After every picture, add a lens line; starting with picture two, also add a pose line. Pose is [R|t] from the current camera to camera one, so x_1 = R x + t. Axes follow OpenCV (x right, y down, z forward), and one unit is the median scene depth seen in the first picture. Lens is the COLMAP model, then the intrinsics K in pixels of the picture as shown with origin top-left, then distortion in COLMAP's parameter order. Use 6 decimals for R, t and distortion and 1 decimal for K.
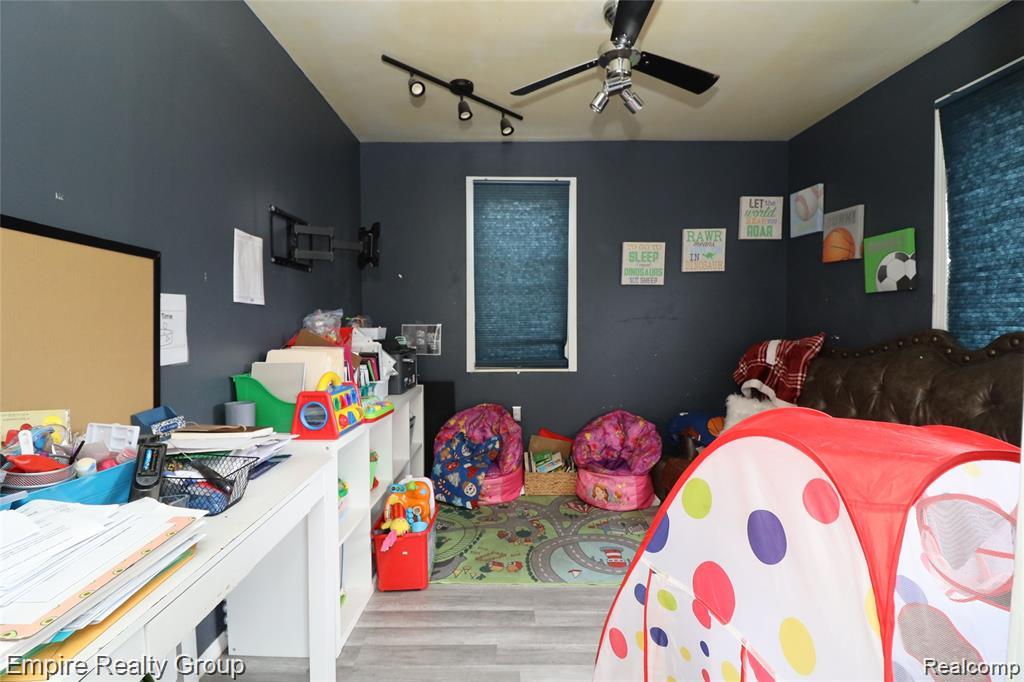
lens RADIAL K [[467.8, 0, 514.7], [0, 467.8, 331.4], [0, 0, 1]] dist [-0.005855, -0.010293]
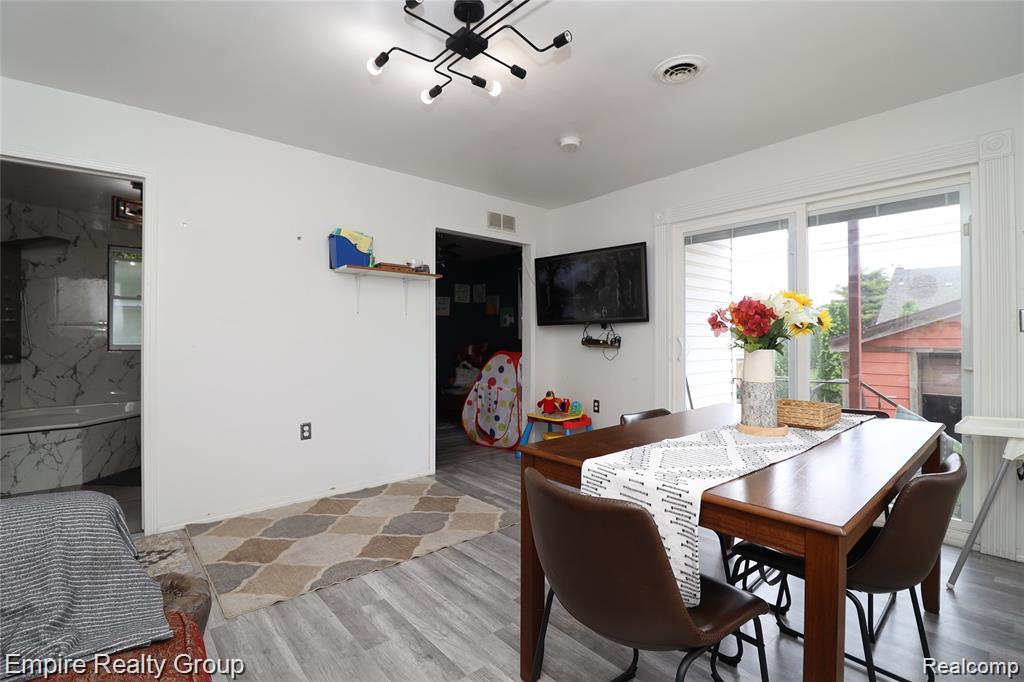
lens RADIAL K [[467.8, 0, 514.7], [0, 467.8, 331.4], [0, 0, 1]] dist [-0.005855, -0.010293]
pose [[0.744953, 0.015116, 0.666946, -1.030744], [0.015464, 0.999083, -0.039916, 0.054203], [-0.666938, 0.040049, 0.744036, -1.123581]]
